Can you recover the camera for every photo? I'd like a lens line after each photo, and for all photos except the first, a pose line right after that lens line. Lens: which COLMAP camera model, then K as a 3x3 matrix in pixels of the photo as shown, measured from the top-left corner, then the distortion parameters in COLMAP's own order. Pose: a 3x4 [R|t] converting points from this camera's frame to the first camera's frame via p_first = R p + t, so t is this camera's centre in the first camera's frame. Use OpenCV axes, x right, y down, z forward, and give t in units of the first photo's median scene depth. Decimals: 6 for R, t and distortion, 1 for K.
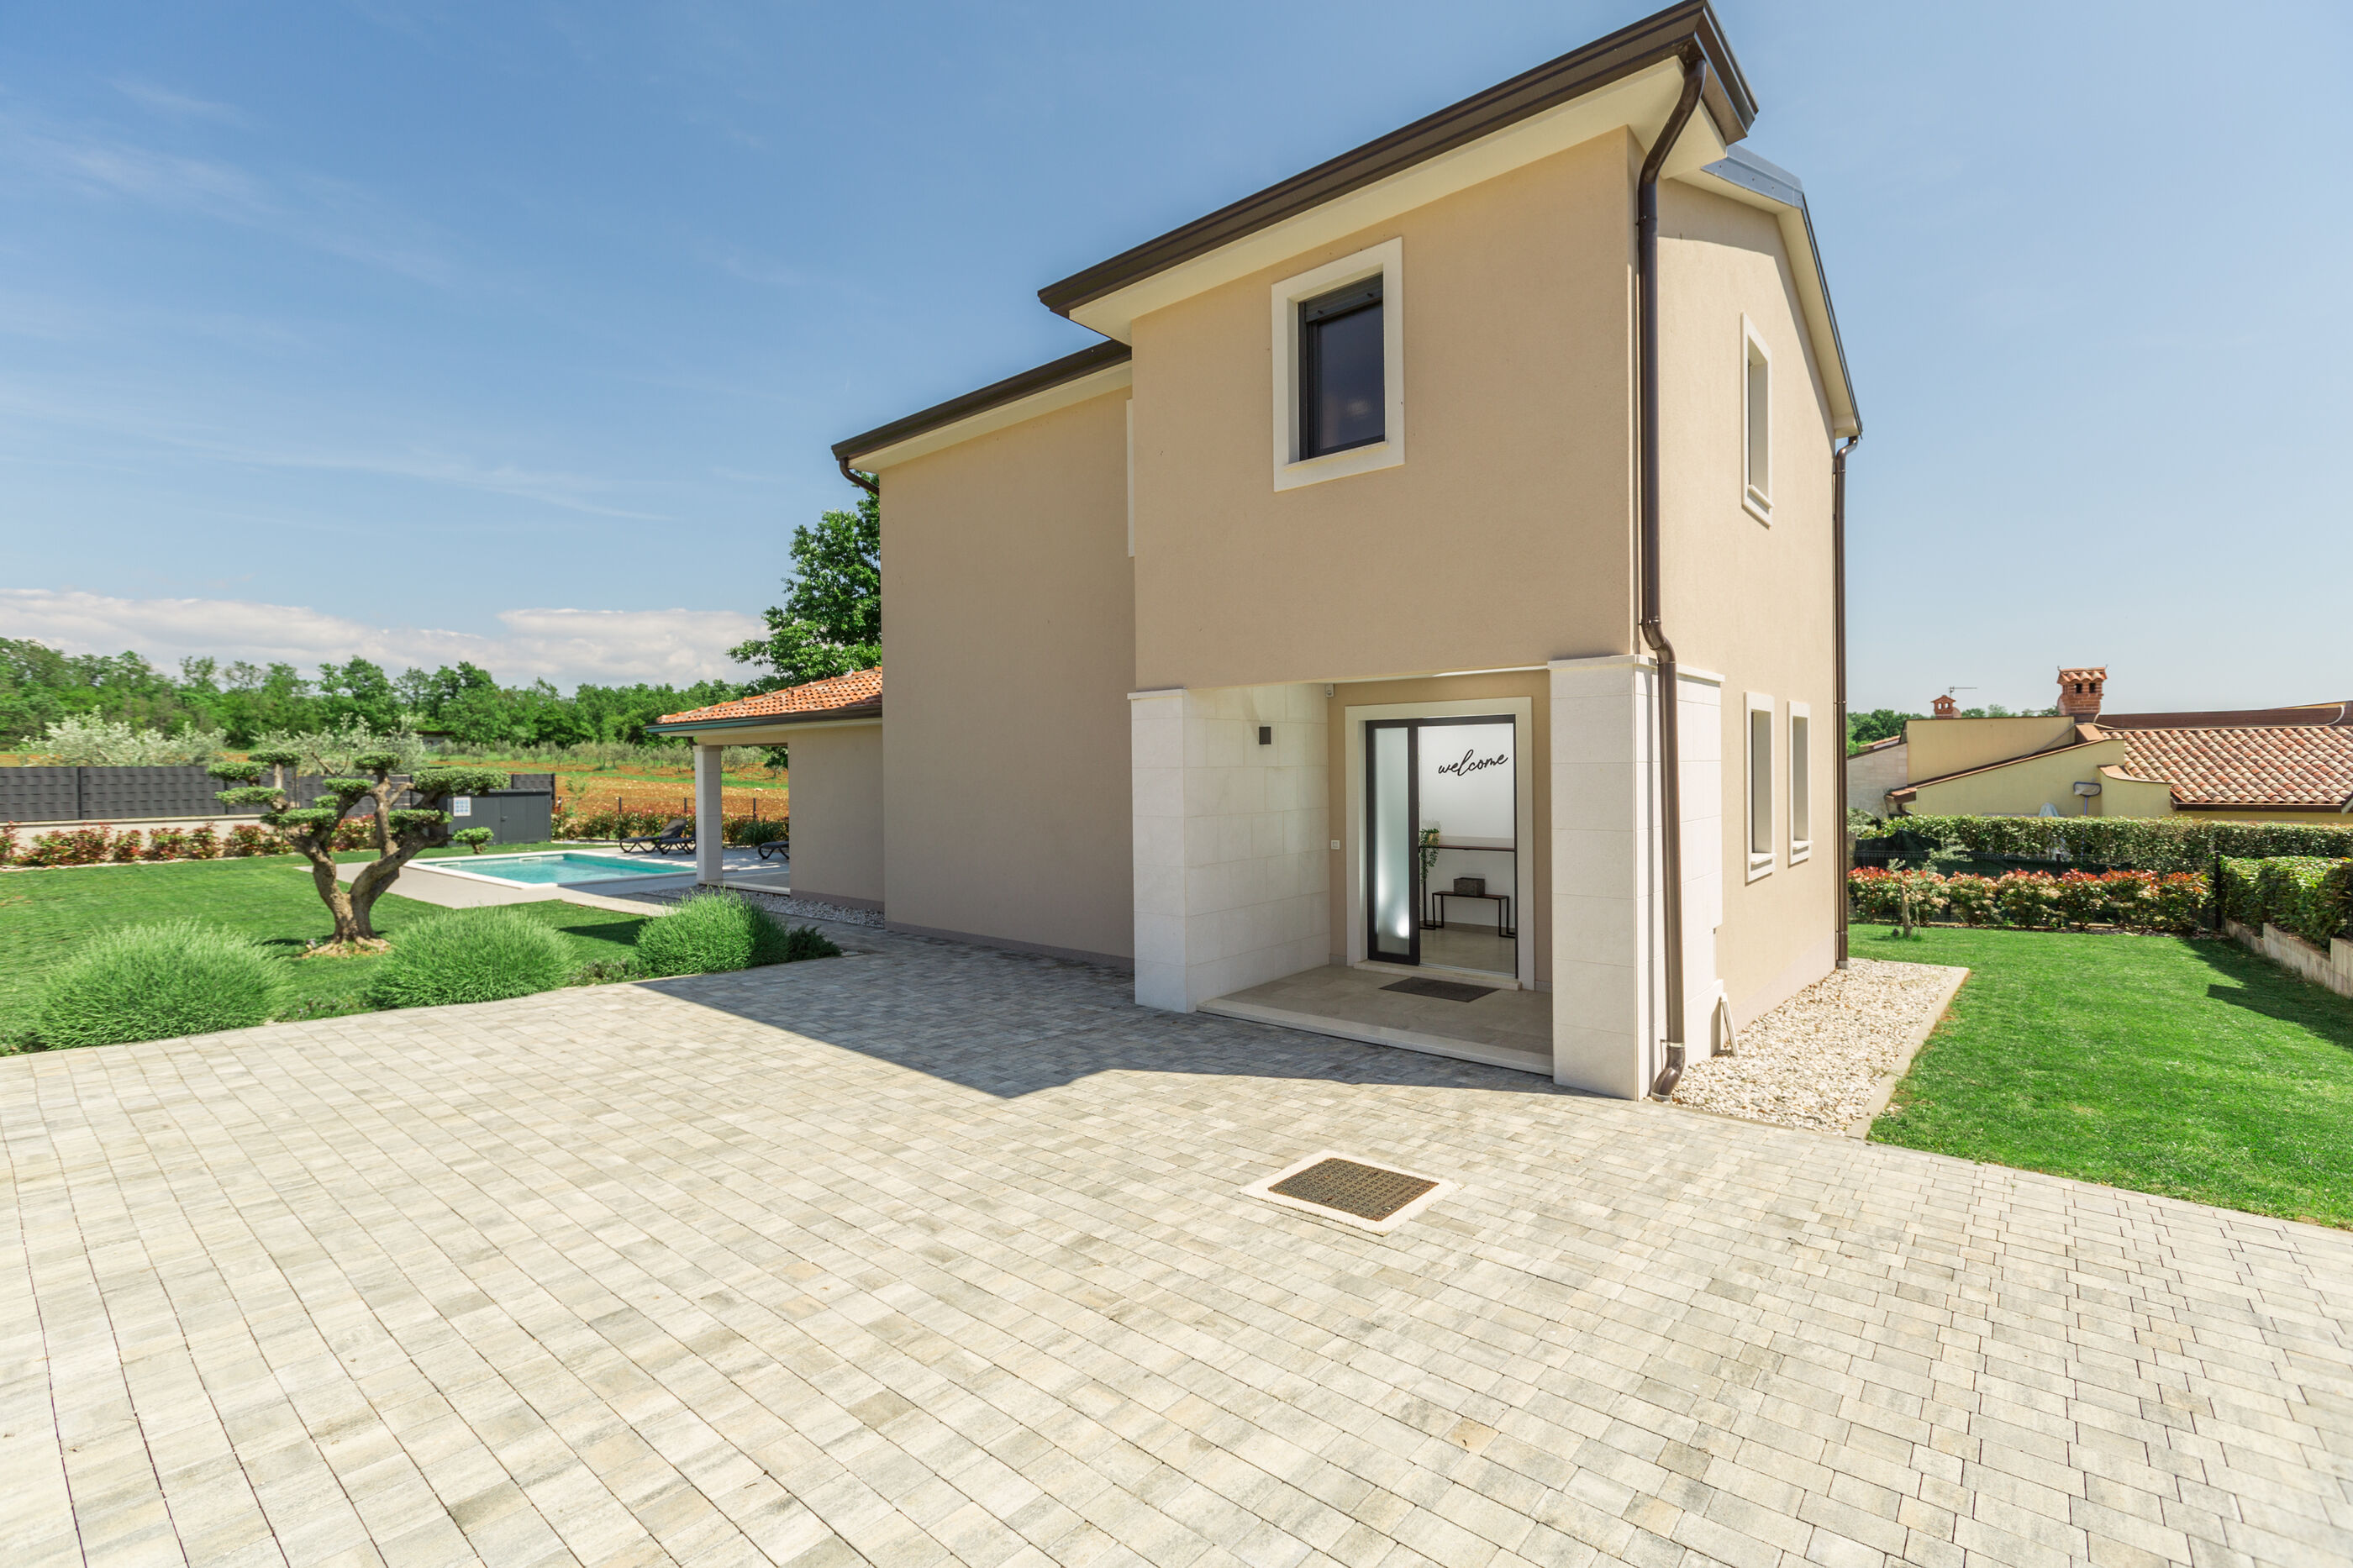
lens RADIAL K [[1053.8, 0, 1169.8], [0, 1053.8, 781.2], [0, 0, 1]] dist [0.002055, 0.000403]
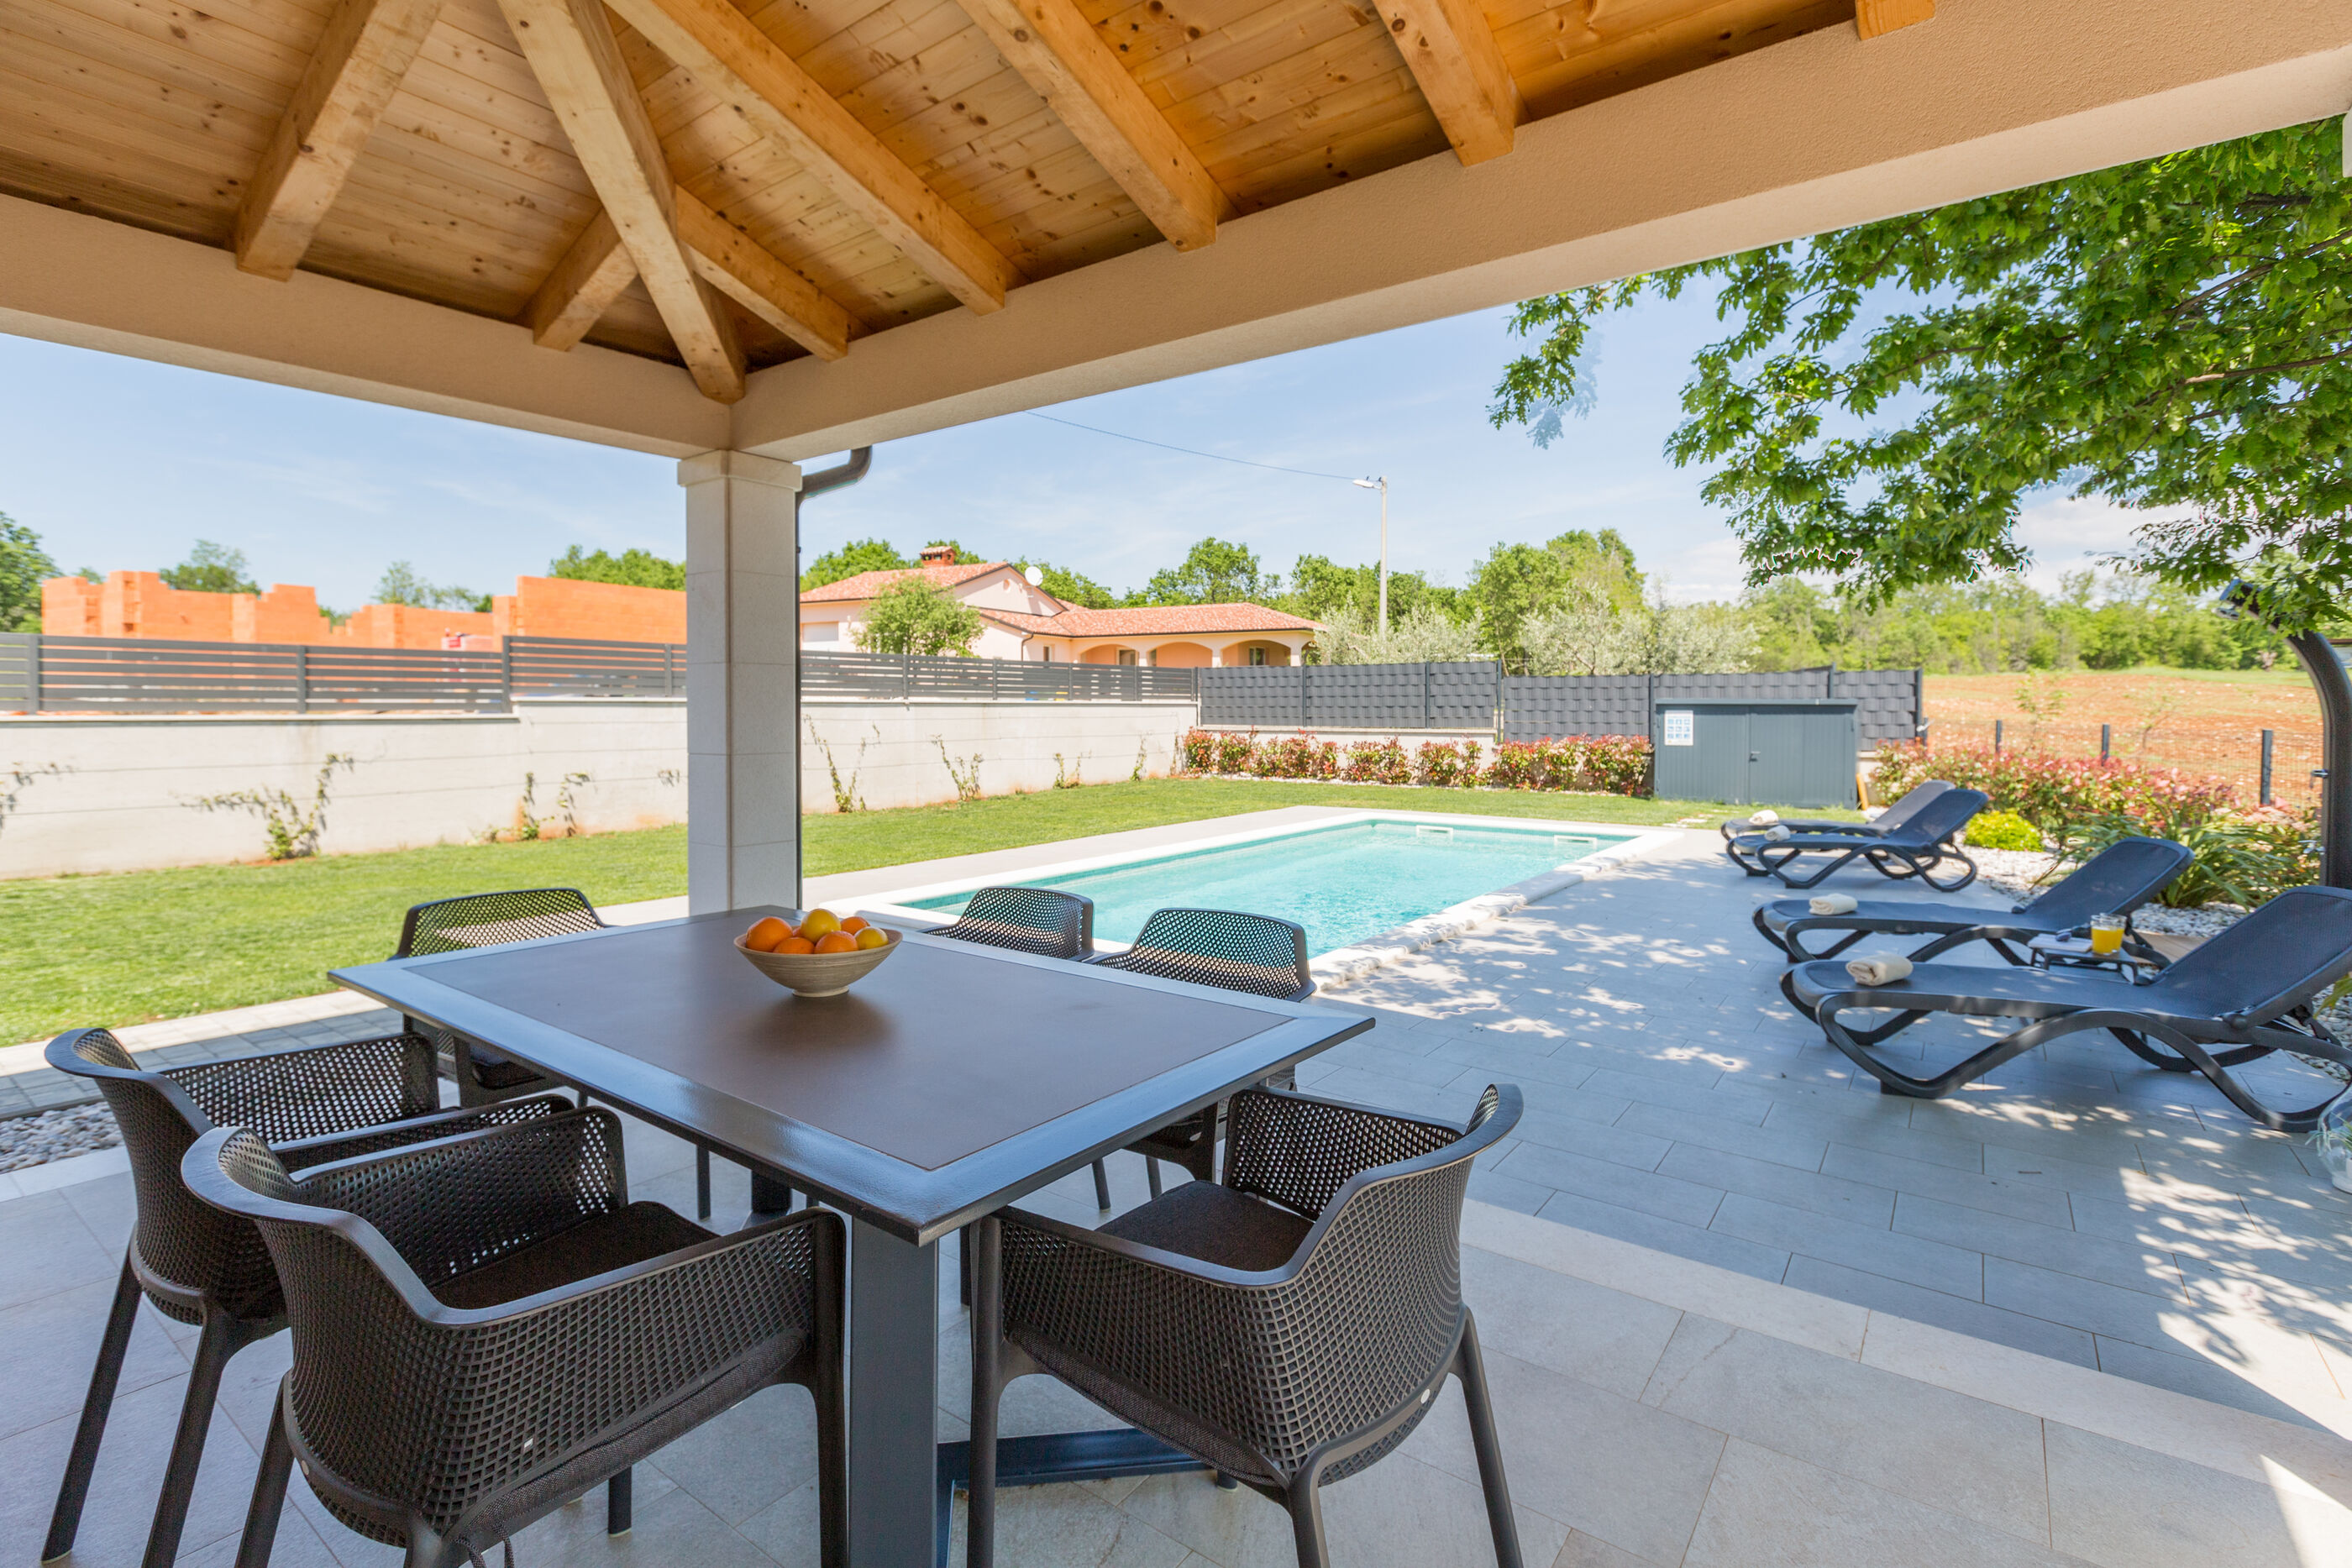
lens RADIAL K [[1093.1, 0, 1147.4], [0, 1093.1, 712.5], [0, 0, 1]] dist [0.001023, 0.000511]
pose [[0.055721, 0.016988, -0.998302, -0.027791], [-0.016464, 0.999735, 0.016093, 0.002428], [0.998311, 0.015540, 0.055986, 0.157754]]
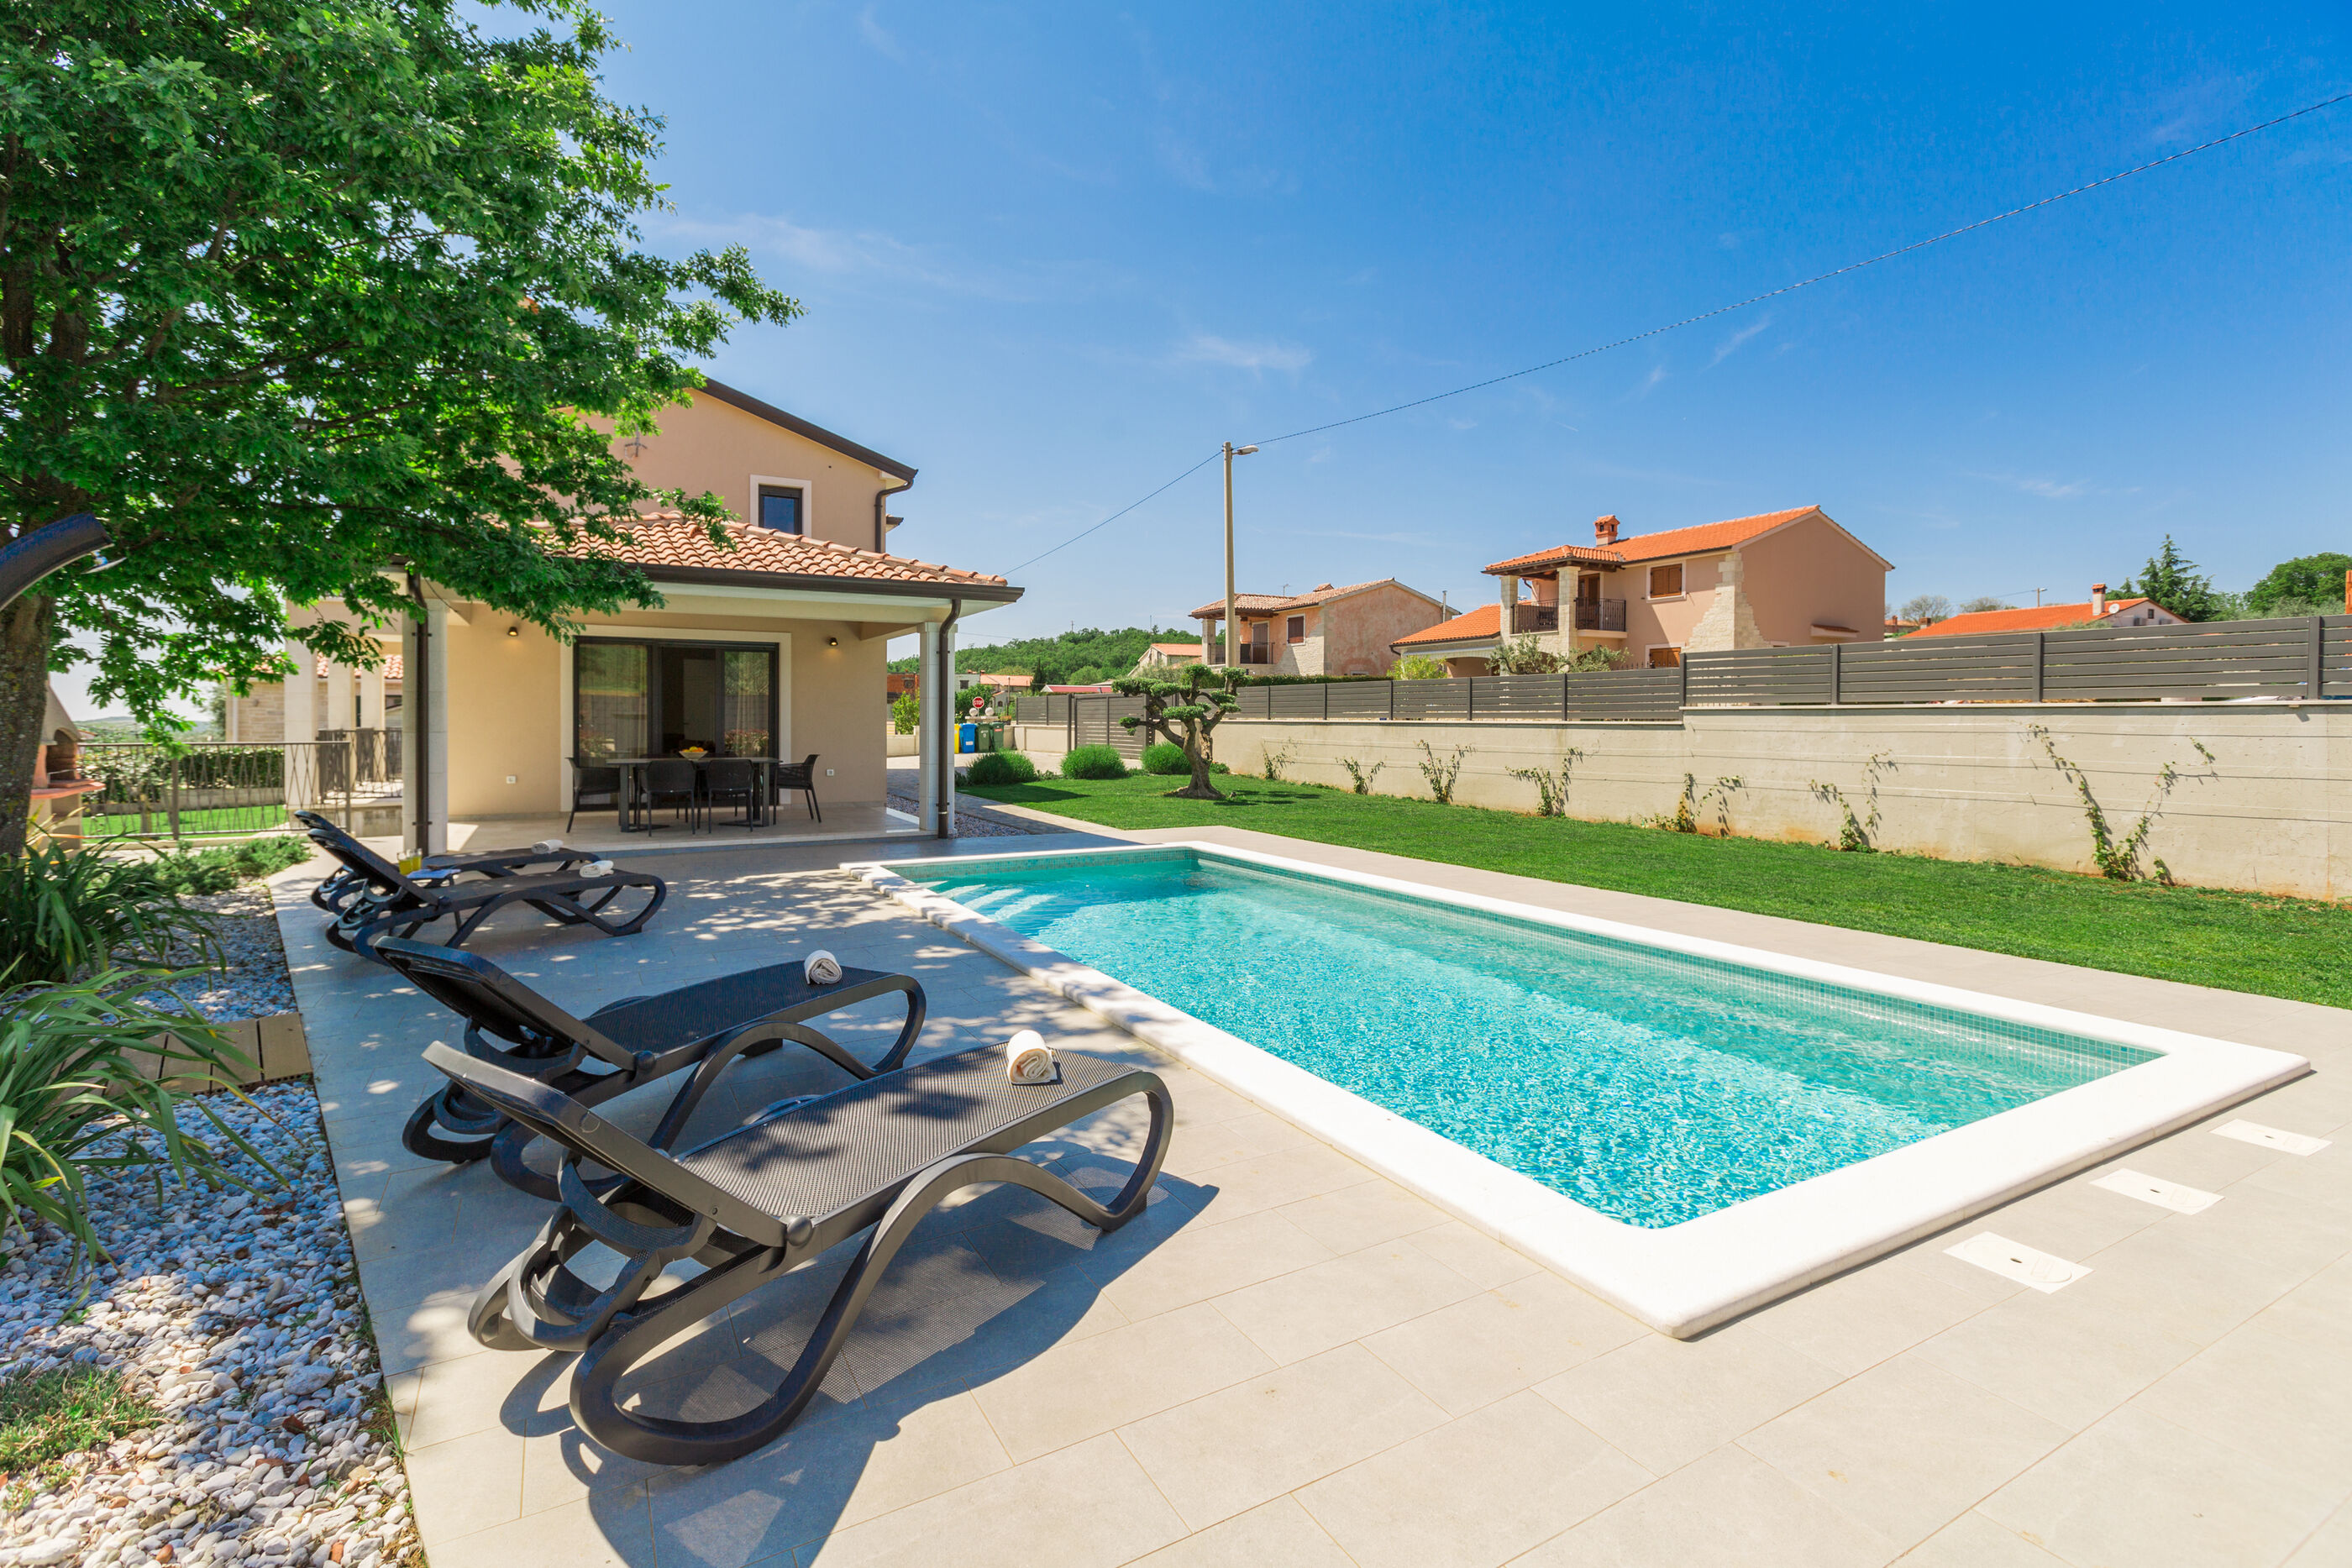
lens RADIAL K [[1059.4, 0, 1145.1], [0, 1059.4, 750.7], [0, 0, 1]] dist [0.002364, 0.000586]
pose [[-0.934169, -0.001395, 0.356828, -0.116669], [0.013163, 0.999177, 0.038367, 0.003158], [-0.356588, 0.040538, -0.933382, 0.228820]]
